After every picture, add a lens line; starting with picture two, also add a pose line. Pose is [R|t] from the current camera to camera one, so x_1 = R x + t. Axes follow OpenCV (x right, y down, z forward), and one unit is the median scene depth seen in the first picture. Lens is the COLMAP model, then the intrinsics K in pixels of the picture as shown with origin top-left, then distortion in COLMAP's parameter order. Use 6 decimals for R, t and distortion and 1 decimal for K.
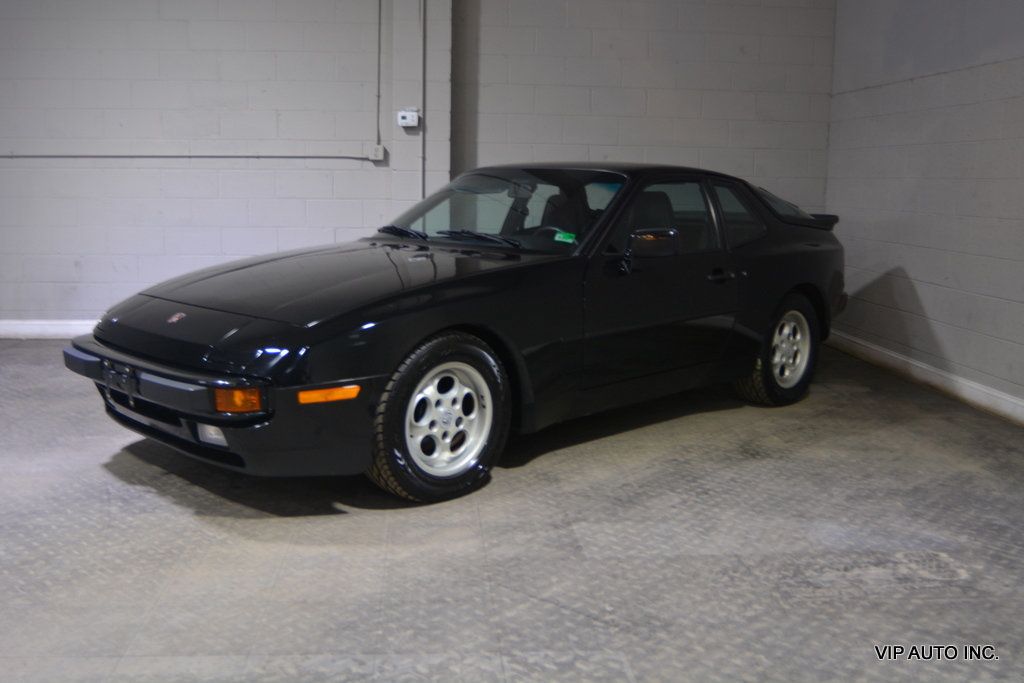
lens RADIAL K [[1005.2, 0, 512.0], [0, 1005.2, 341.5], [0, 0, 1]] dist [-0.069423, 0.024142]
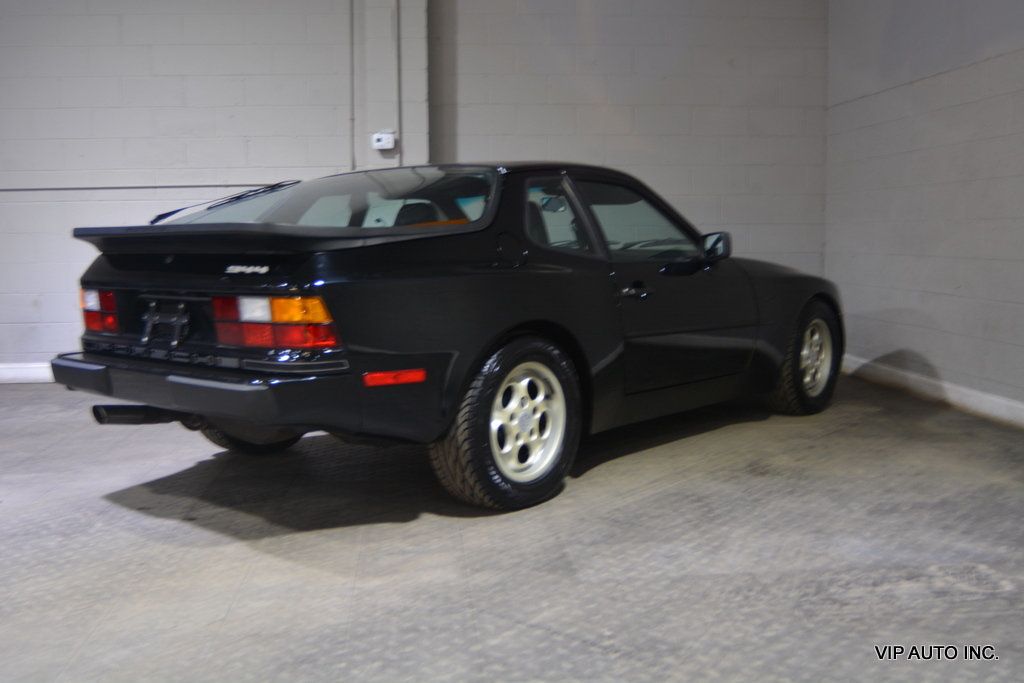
lens RADIAL K [[1026.6, 0, 512.0], [0, 1026.6, 341.5], [0, 0, 1]] dist [-0.067073, 0.020694]
pose [[0.999623, -0.026355, 0.007726, 0.011967], [0.026744, 0.998102, -0.055467, 0.053680], [-0.006250, 0.055653, 0.998431, 0.087237]]
